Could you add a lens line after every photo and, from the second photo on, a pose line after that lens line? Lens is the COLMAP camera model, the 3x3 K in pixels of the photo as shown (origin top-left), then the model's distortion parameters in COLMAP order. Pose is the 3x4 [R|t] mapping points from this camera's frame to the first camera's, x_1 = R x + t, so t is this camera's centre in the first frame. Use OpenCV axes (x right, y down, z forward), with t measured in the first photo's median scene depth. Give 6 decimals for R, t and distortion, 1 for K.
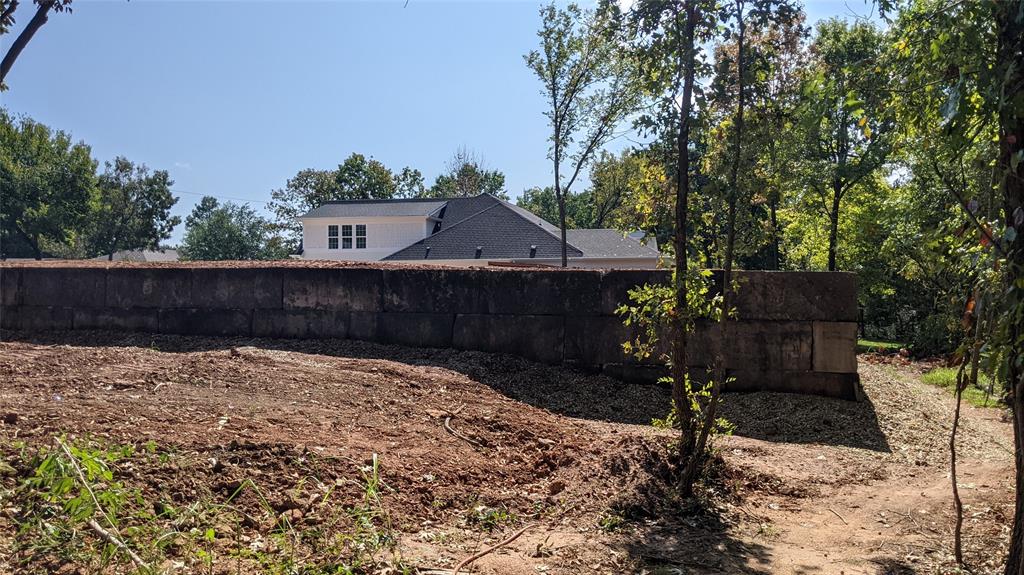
lens RADIAL K [[832.4, 0, 512.0], [0, 832.4, 287.5], [0, 0, 1]] dist [-0.003966, -0.000814]
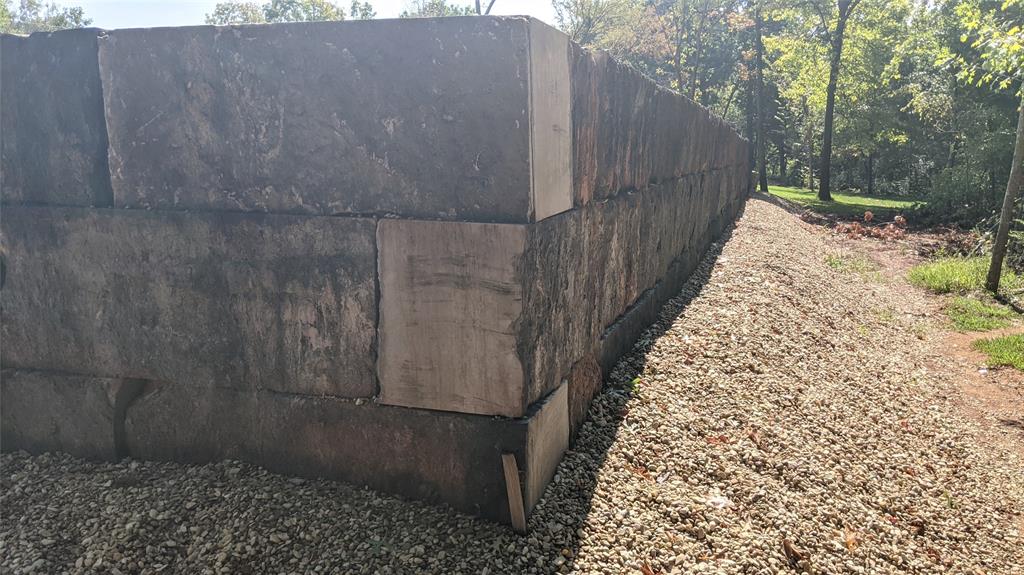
lens RADIAL K [[832.4, 0, 512.0], [0, 832.4, 287.5], [0, 0, 1]] dist [-0.003966, -0.000814]
pose [[0.999704, -0.006053, -0.023573, 0.406100], [0.010050, 0.984813, 0.173330, 0.017335], [0.022166, -0.173515, 0.984582, 0.730814]]
